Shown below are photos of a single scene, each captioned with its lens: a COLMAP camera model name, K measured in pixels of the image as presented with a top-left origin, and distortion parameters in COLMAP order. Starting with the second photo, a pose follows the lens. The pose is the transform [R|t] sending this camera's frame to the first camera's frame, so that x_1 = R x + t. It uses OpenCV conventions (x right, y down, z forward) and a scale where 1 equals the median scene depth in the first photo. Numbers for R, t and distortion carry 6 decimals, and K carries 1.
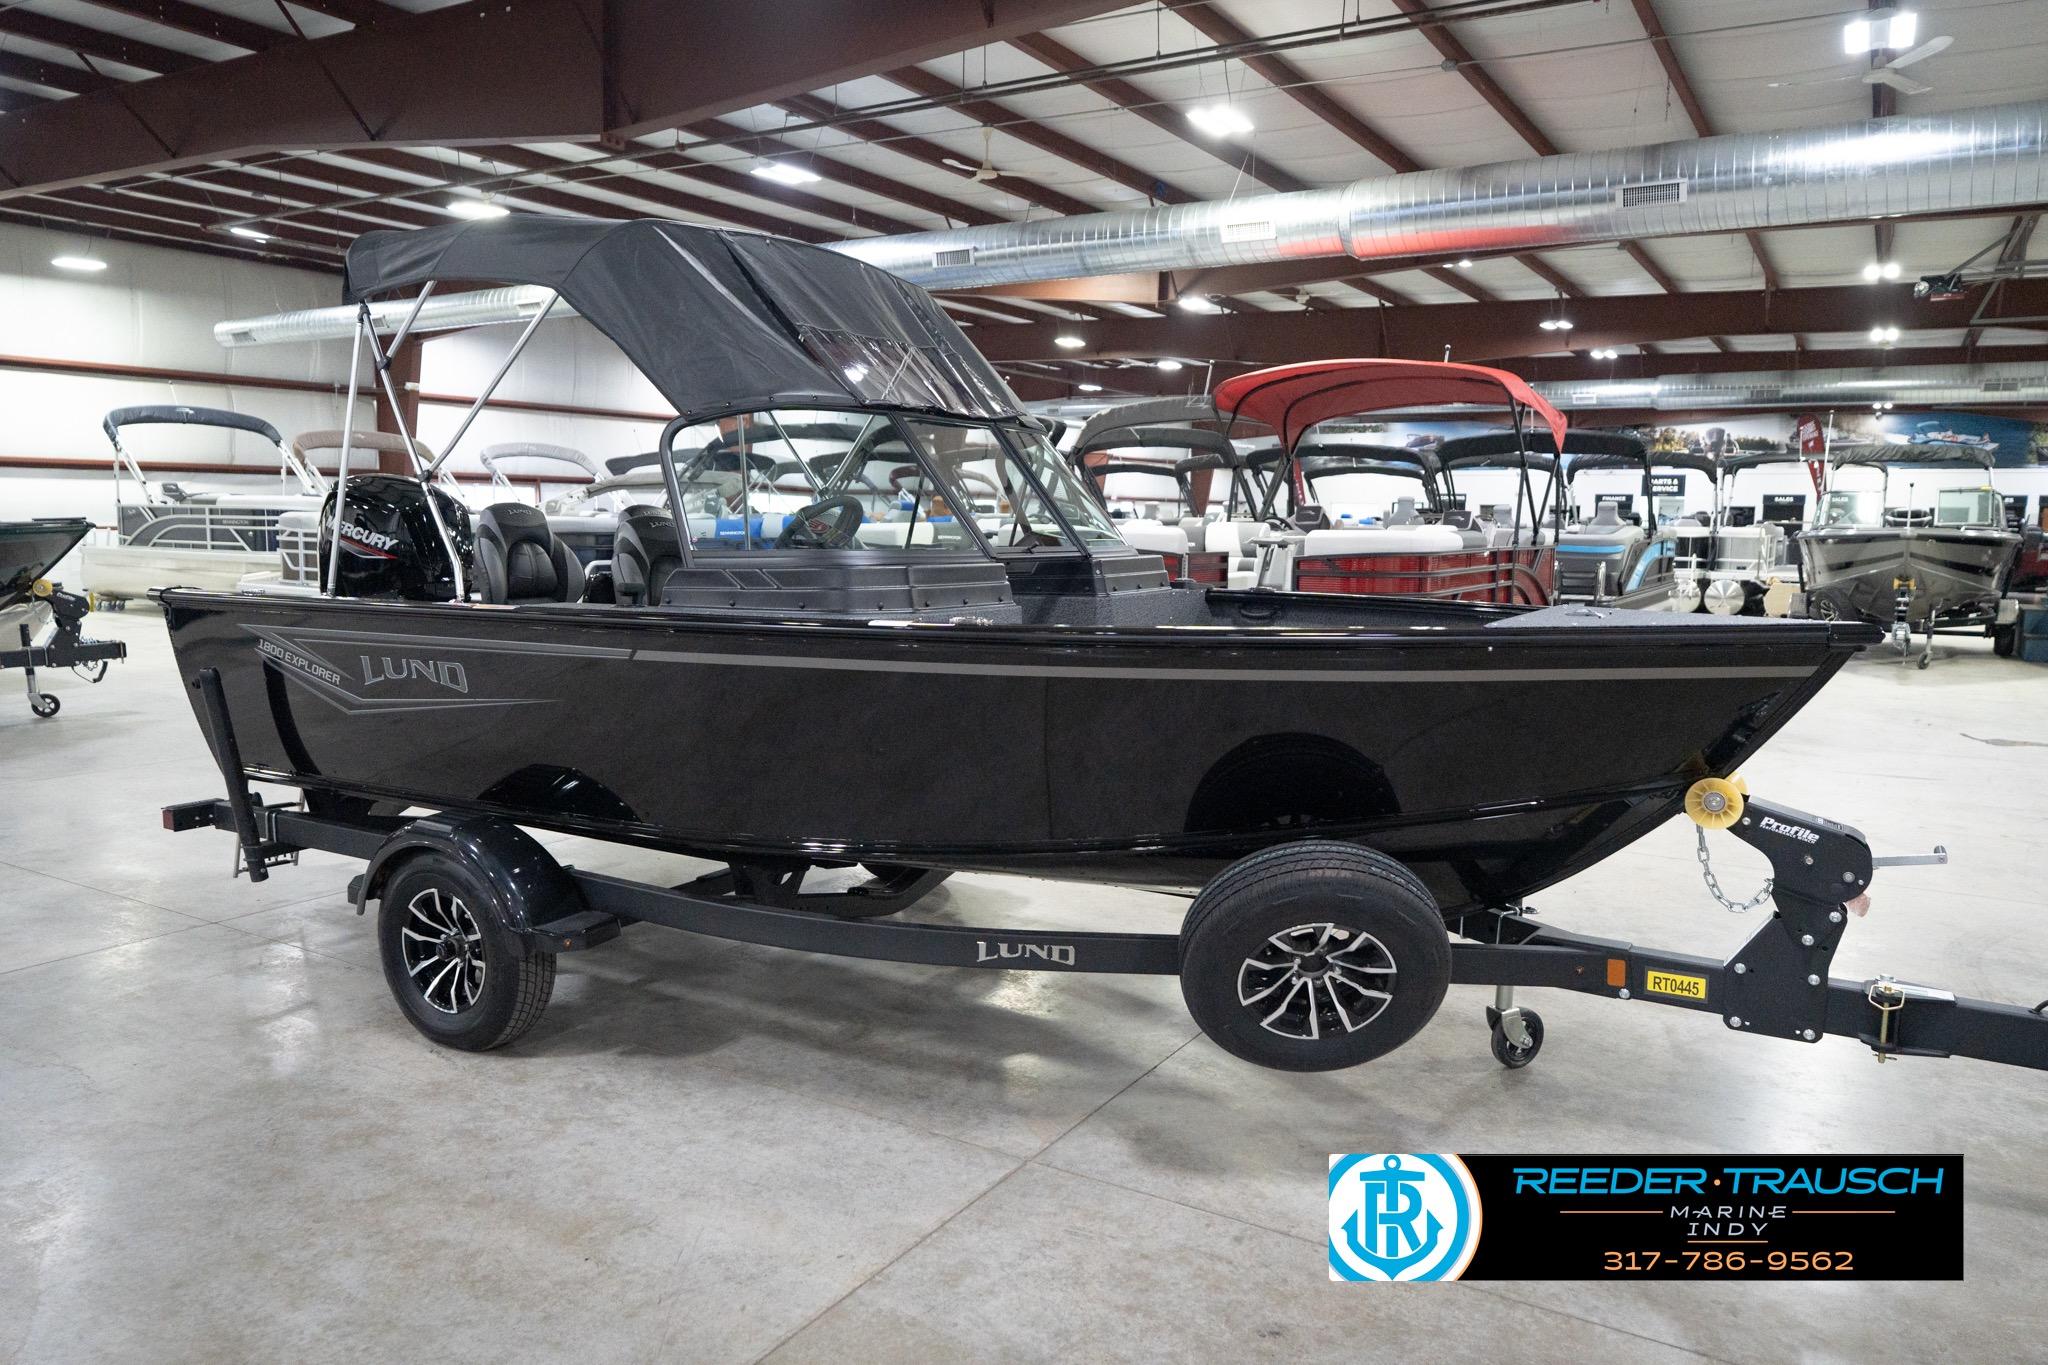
lens RADIAL K [[1409.0, 0, 1020.3], [0, 1409.0, 695.6], [0, 0, 1]] dist [-0.005207, 0.000006]
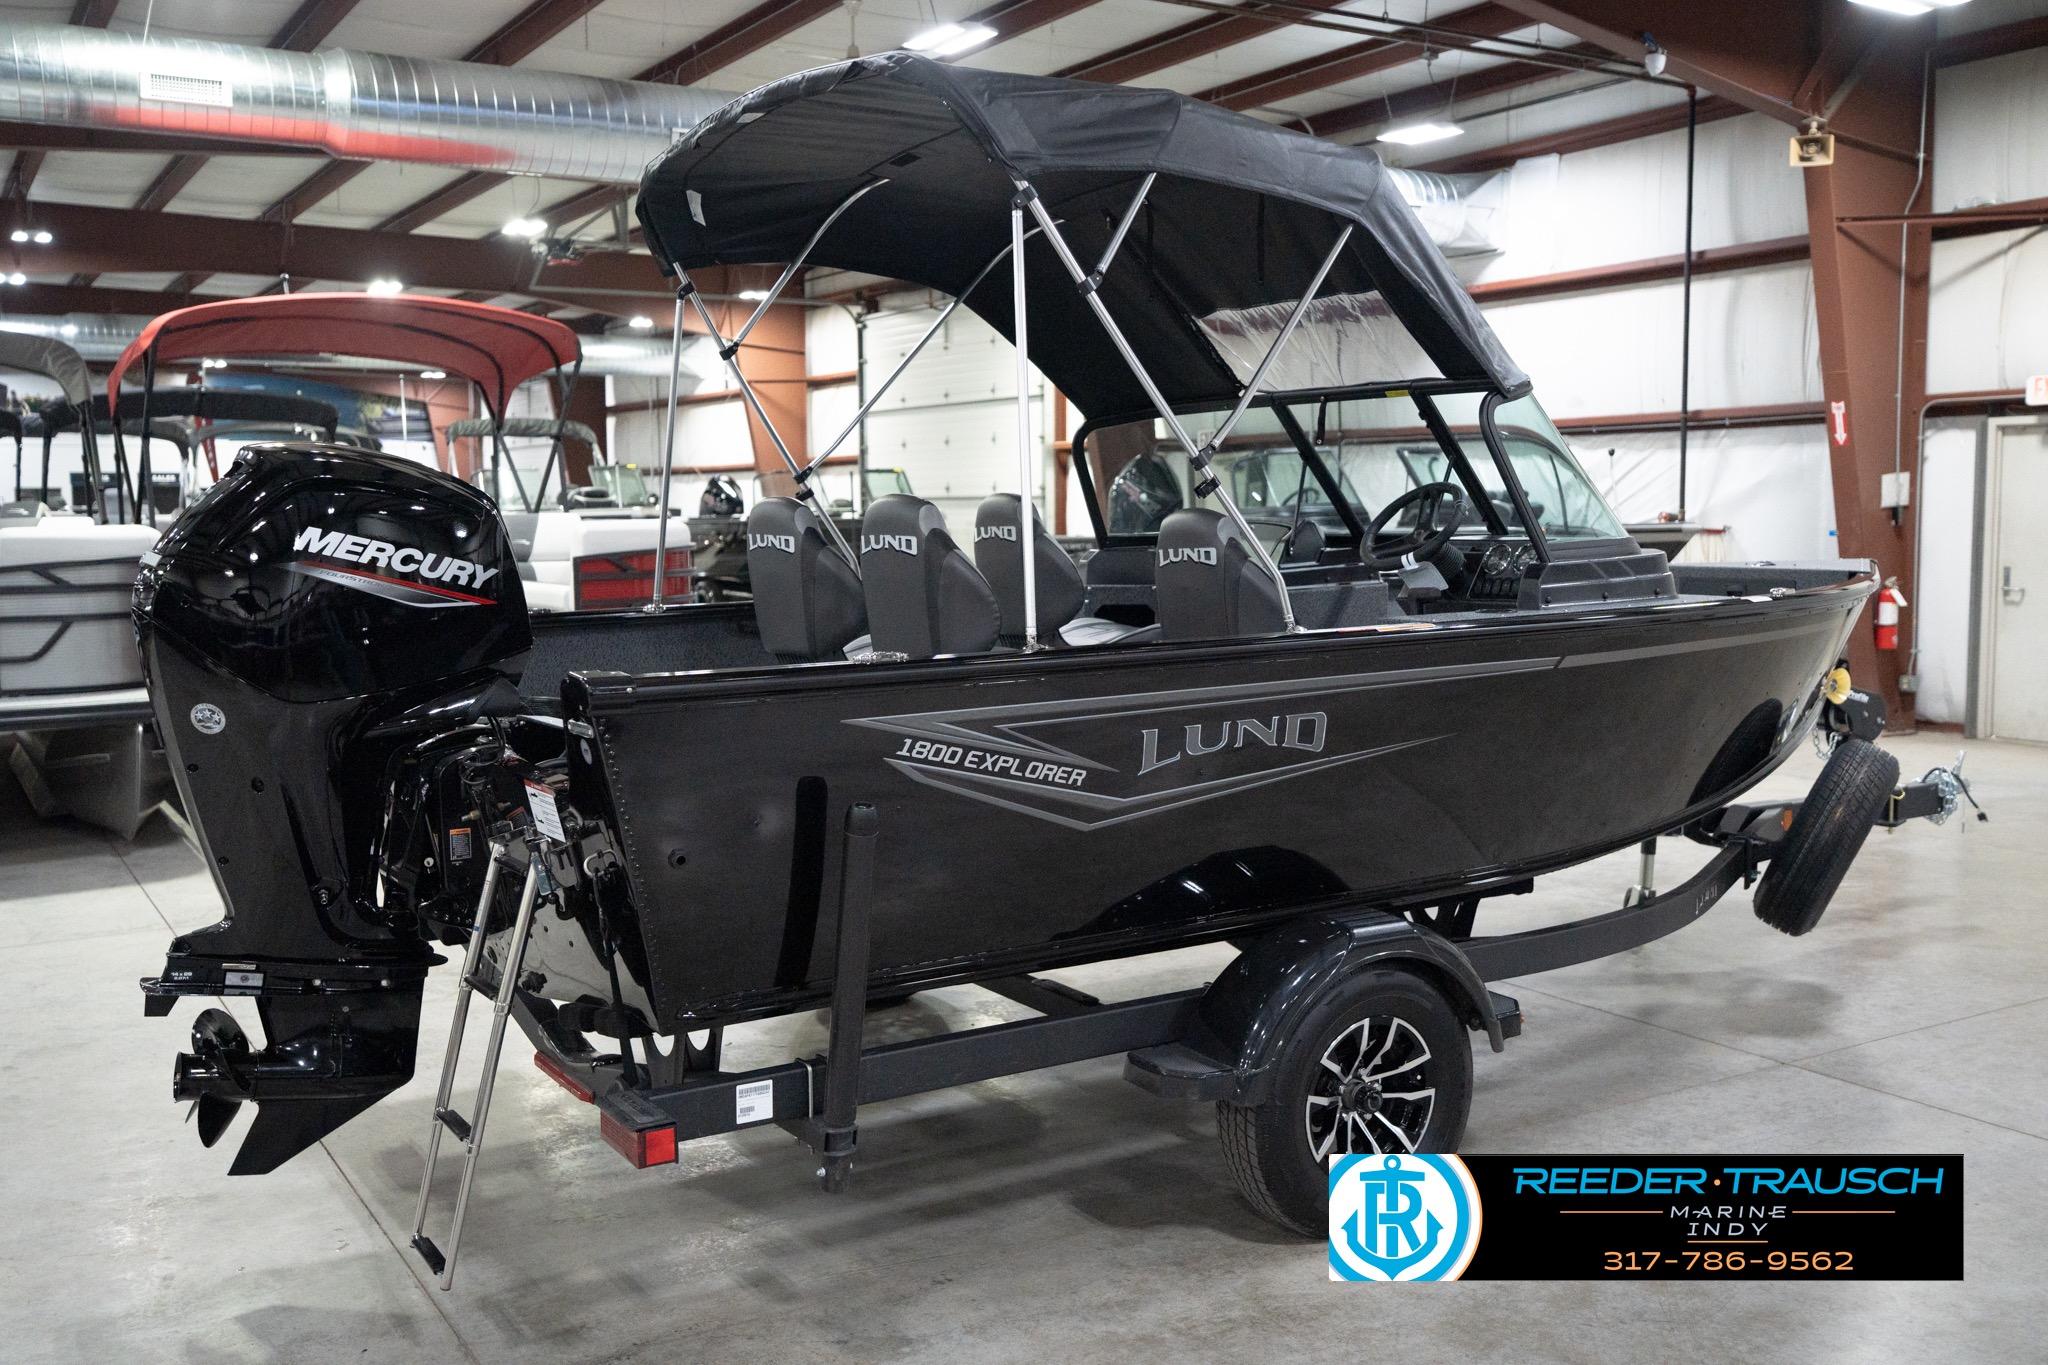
lens RADIAL K [[1892.8, 0, 1021.2], [0, 1892.8, 682.6], [0, 0, 1]] dist [-0.001872, 0.007380]
pose [[0.453838, -0.100268, 0.885425, -1.355550], [0.127321, 0.990750, 0.046935, -0.105307], [-0.881941, 0.091432, 0.462406, 0.689503]]
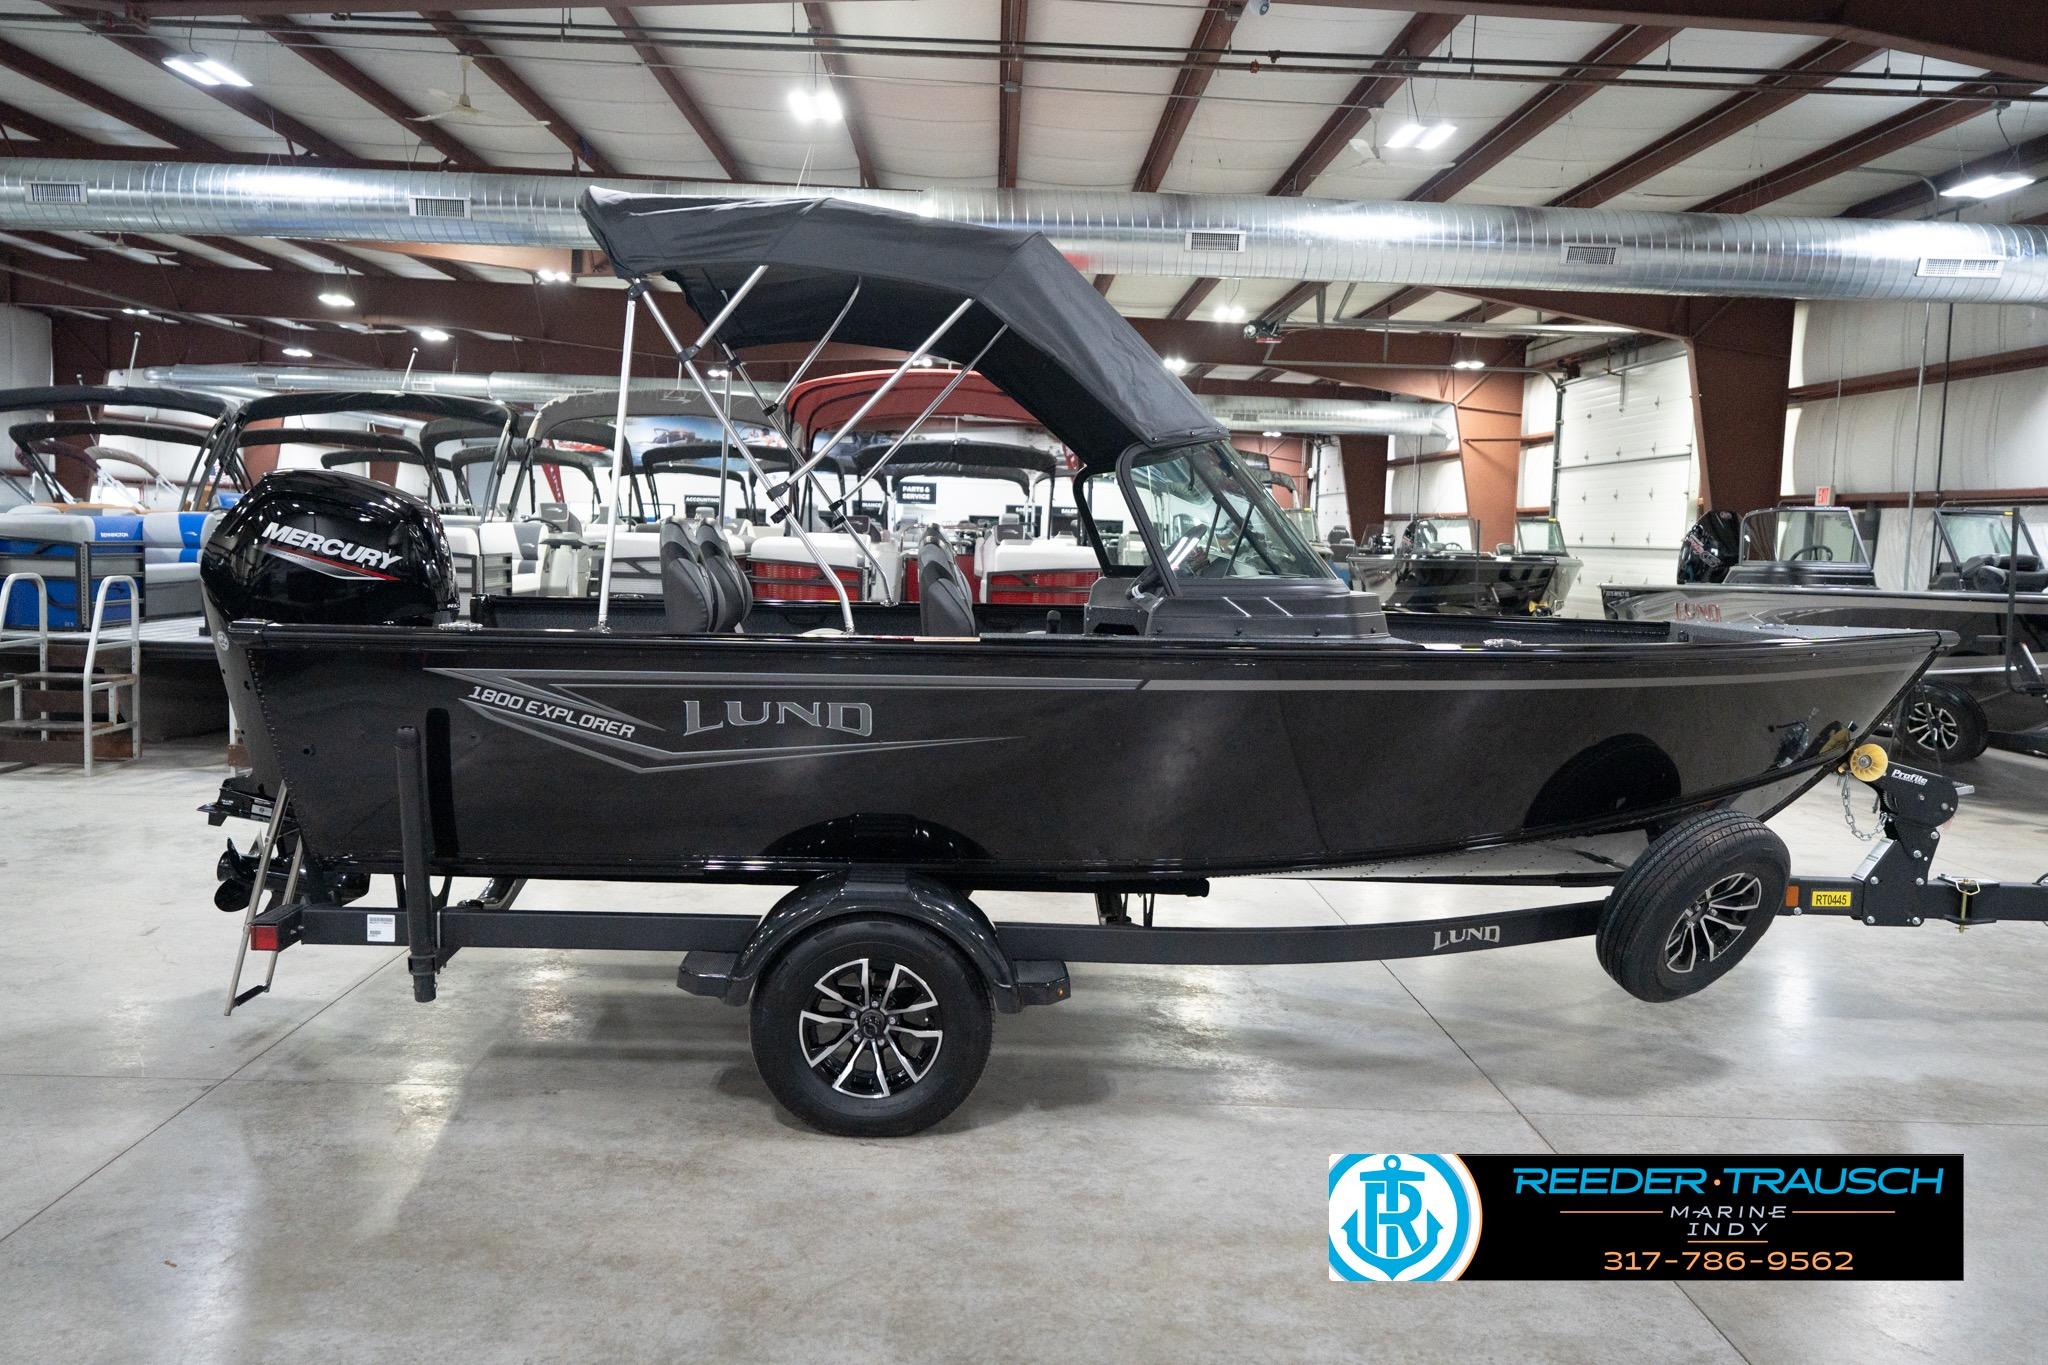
lens RADIAL K [[1604.9, 0, 1012.2], [0, 1604.9, 690.6], [0, 0, 1]] dist [-0.001884, 0.005083]
pose [[0.843787, -0.038253, 0.535314, -0.873716], [0.047601, 0.998860, -0.003655, -0.023237], [-0.534563, 0.028565, 0.844645, 0.094125]]
